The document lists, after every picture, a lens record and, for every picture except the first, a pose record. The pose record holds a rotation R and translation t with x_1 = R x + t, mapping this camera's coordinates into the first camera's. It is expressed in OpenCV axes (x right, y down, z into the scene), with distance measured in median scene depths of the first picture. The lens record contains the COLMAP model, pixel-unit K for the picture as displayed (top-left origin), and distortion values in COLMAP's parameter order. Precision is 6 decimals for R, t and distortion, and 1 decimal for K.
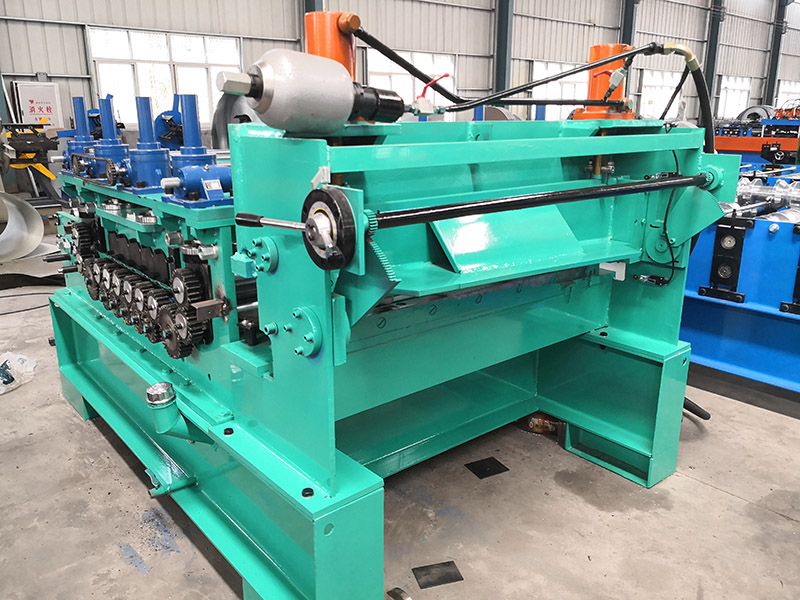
lens RADIAL K [[655.4, 0, 395.2], [0, 655.4, 301.5], [0, 0, 1]] dist [-0.010609, -0.009099]
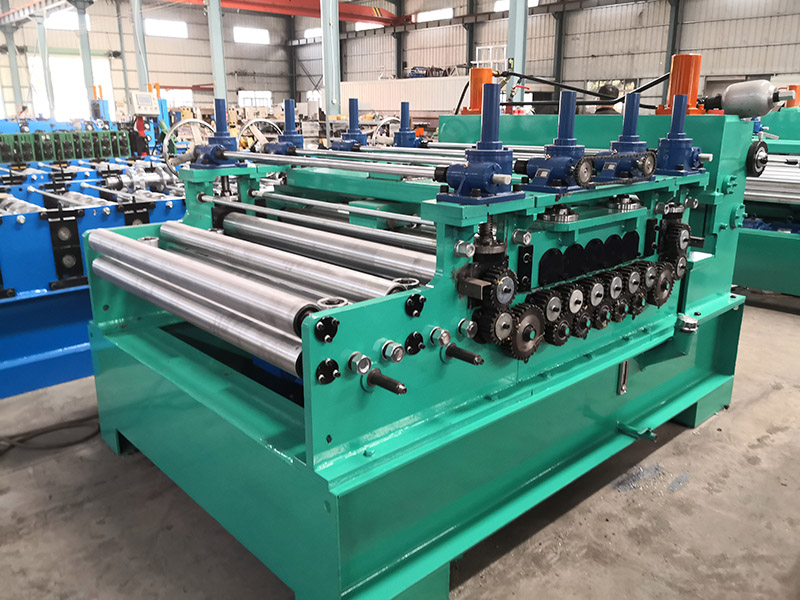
lens RADIAL K [[655.4, 0, 395.0], [0, 655.4, 297.9], [0, 0, 1]] dist [-0.010609, -0.009099]
pose [[-0.046760, -0.281198, 0.958510, -1.234305], [0.266045, 0.921394, 0.283289, -0.345422], [-0.962826, 0.268253, 0.031727, 1.181544]]
